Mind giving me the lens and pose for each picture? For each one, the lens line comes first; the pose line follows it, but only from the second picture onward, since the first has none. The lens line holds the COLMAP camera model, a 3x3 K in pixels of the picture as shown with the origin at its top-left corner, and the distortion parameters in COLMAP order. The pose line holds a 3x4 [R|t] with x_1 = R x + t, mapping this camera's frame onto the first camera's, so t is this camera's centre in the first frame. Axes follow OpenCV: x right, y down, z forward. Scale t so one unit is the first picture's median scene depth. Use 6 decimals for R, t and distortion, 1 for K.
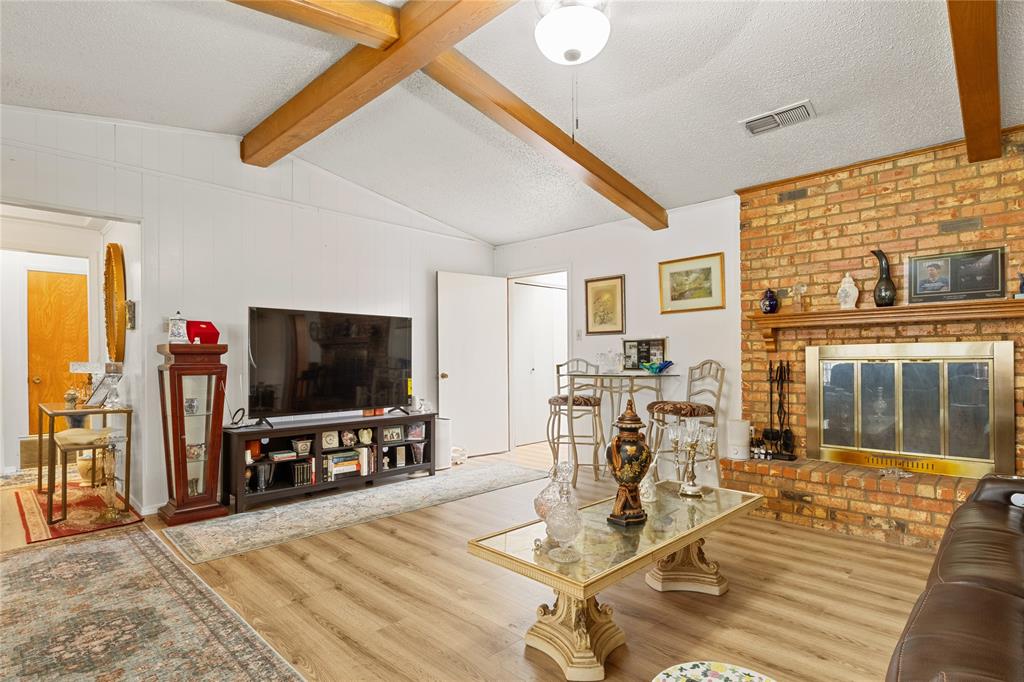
lens RADIAL K [[524.6, 0, 544.1], [0, 524.6, 368.6], [0, 0, 1]] dist [-0.004467, -0.003629]
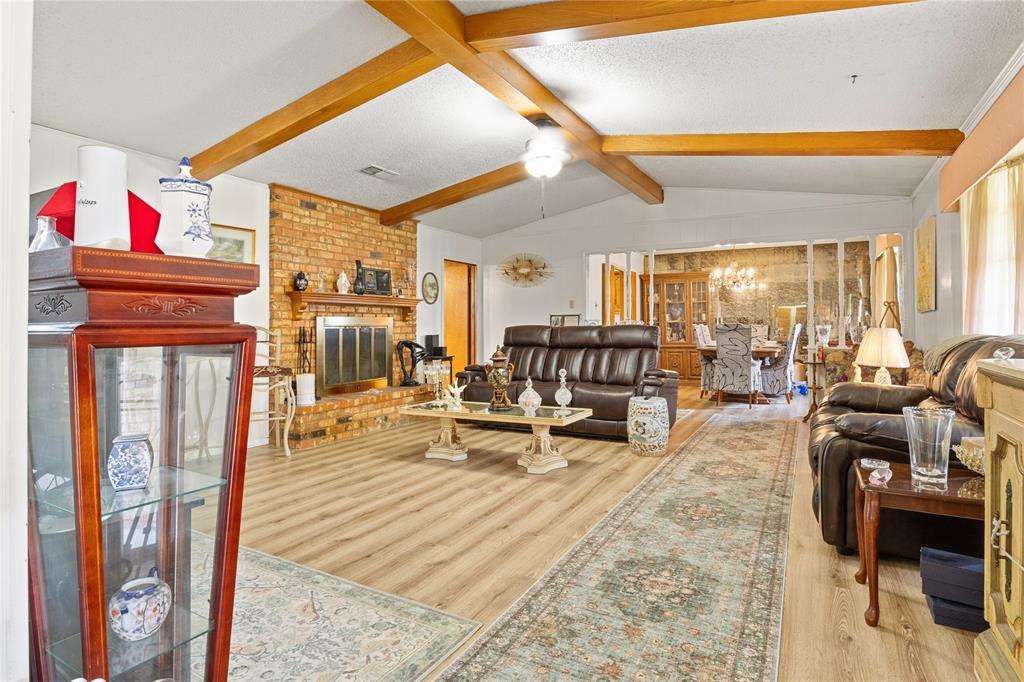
lens RADIAL K [[524.6, 0, 513.7], [0, 524.6, 332.1], [0, 0, 1]] dist [-0.004467, -0.003629]
pose [[-0.235808, -0.002779, 0.971796, -1.115442], [0.024364, 0.999665, 0.008771, -0.001311], [-0.971494, 0.025745, -0.235661, 0.933198]]
